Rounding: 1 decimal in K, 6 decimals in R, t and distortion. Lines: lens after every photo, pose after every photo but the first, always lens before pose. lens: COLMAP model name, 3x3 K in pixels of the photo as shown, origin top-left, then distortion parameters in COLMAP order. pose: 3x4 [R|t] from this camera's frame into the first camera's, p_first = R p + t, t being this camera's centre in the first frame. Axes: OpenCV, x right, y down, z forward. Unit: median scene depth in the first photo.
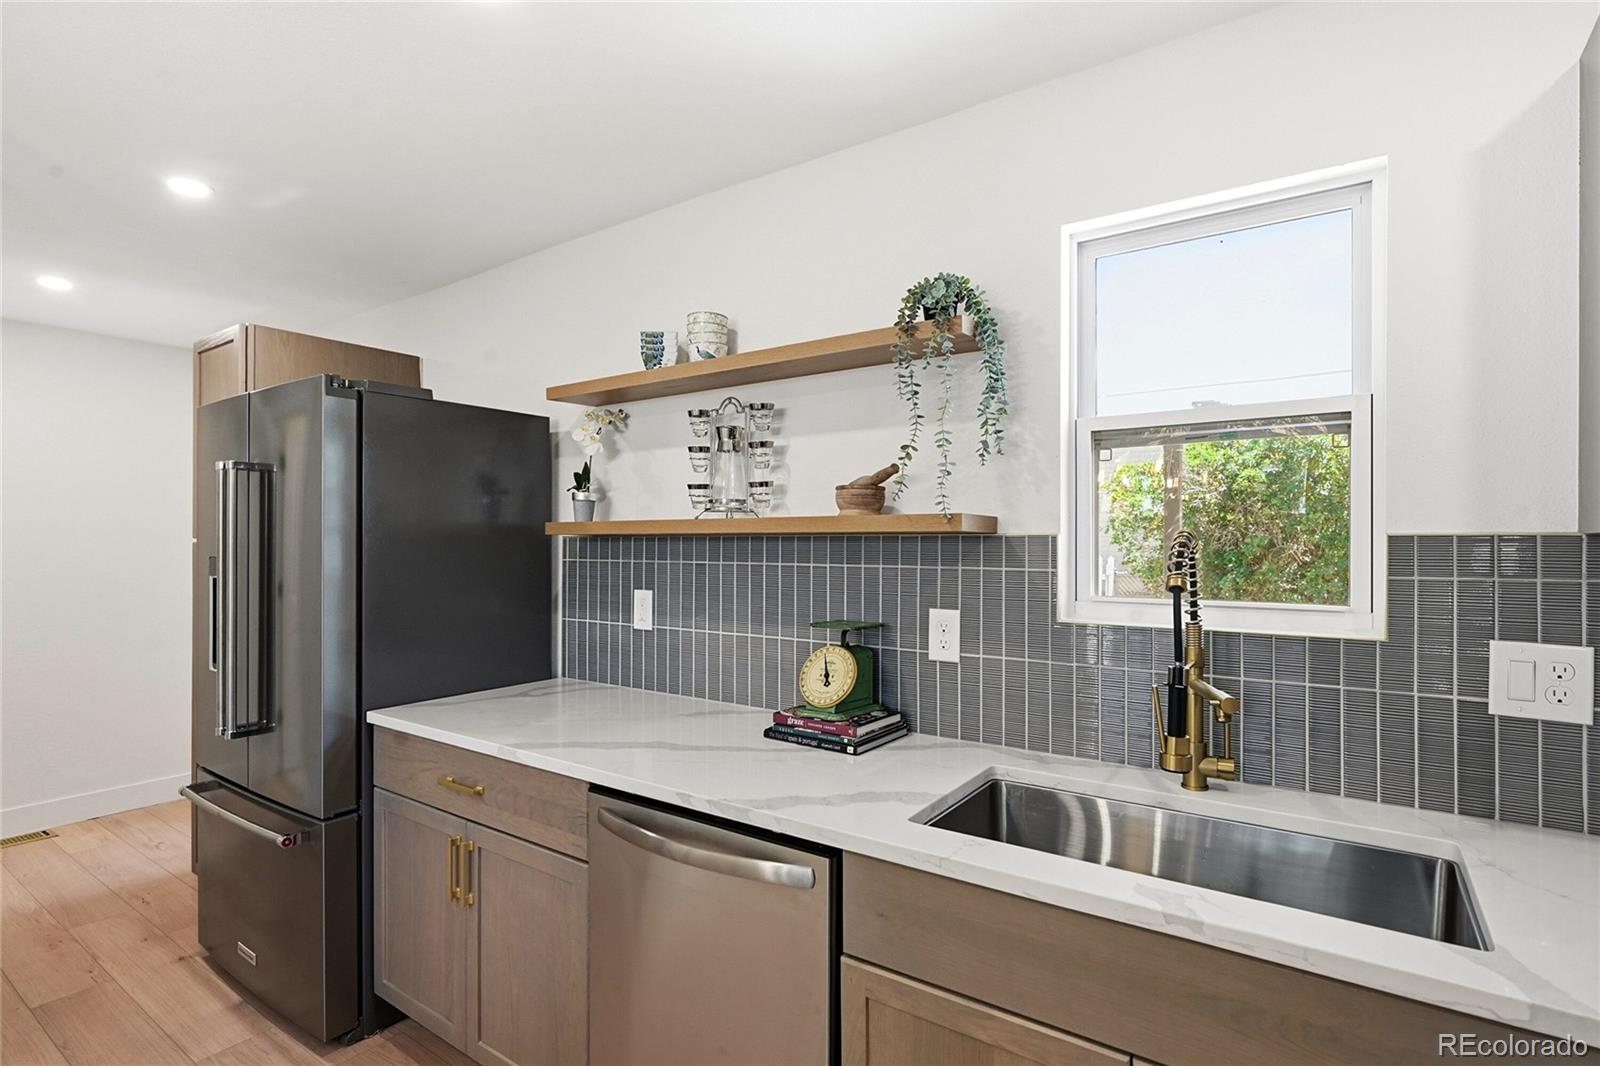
lens RADIAL K [[783.0, 0, 806.4], [0, 783.0, 539.4], [0, 0, 1]] dist [0.000813, 0.000398]
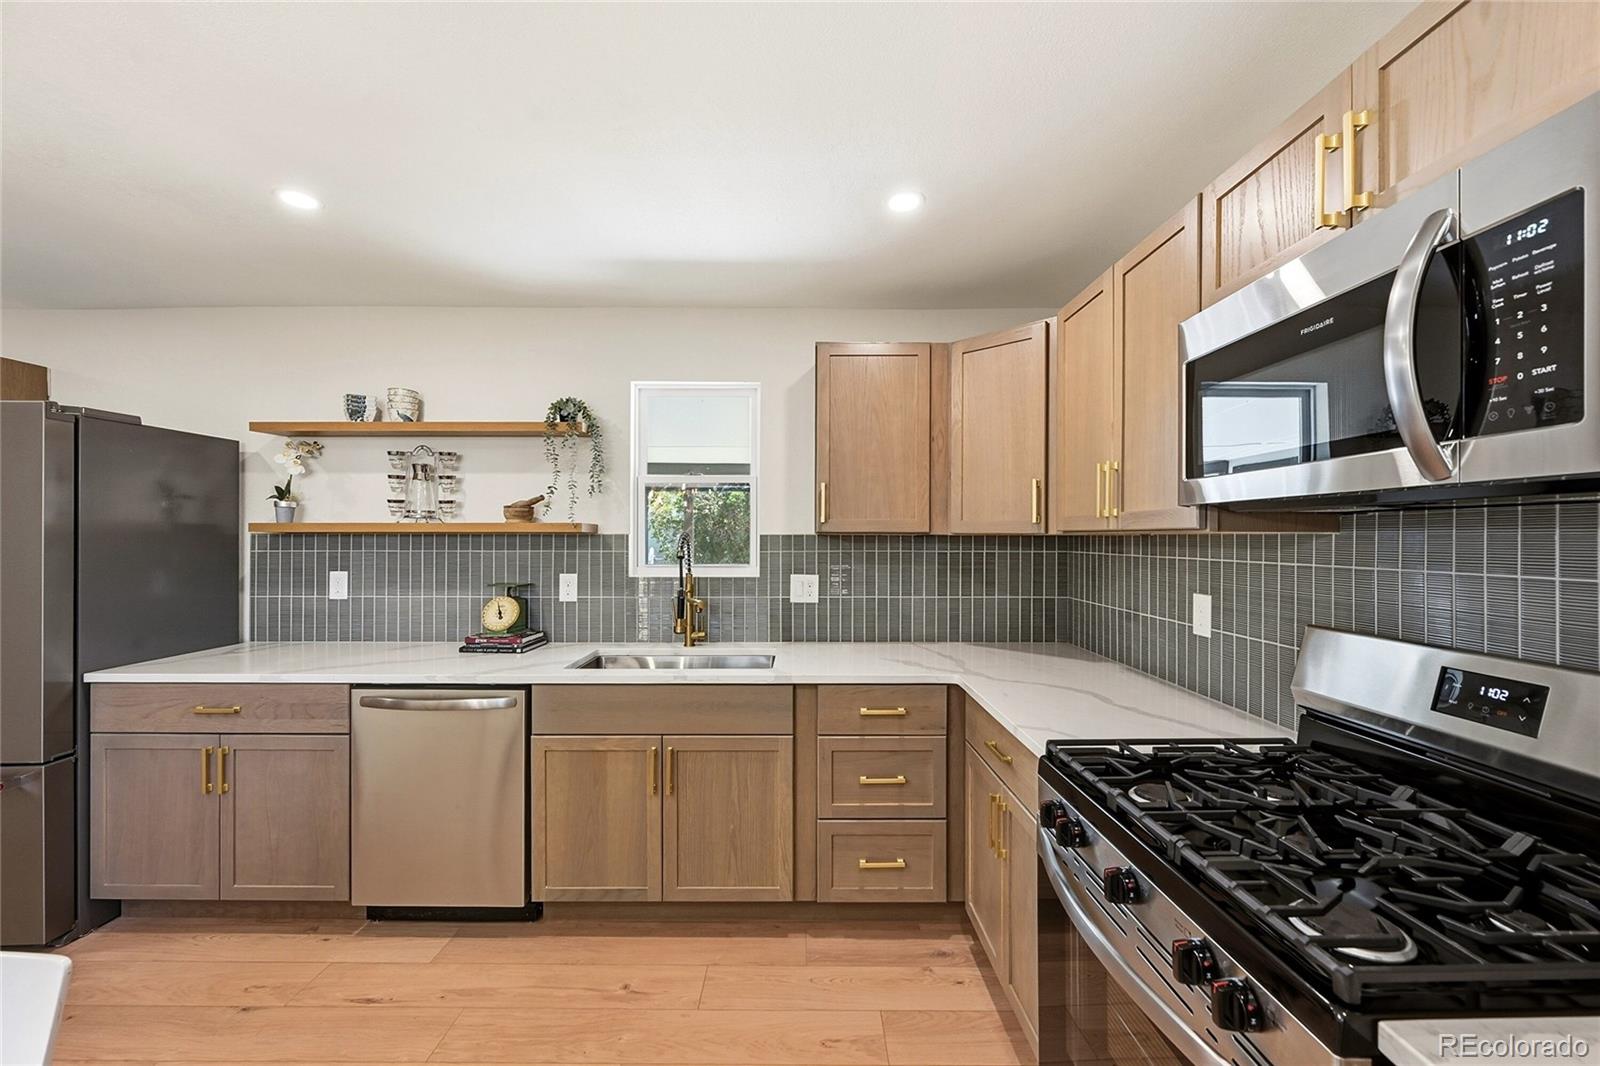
lens RADIAL K [[631.8, 0, 799.0], [0, 631.8, 535.6], [0, 0, 1]] dist [-0.002407, -0.000460]
pose [[0.824165, 0.002065, 0.566346, -0.219209], [-0.001750, 0.999998, -0.001099, -0.000871], [-0.566347, -0.000086, 0.824167, -0.539366]]
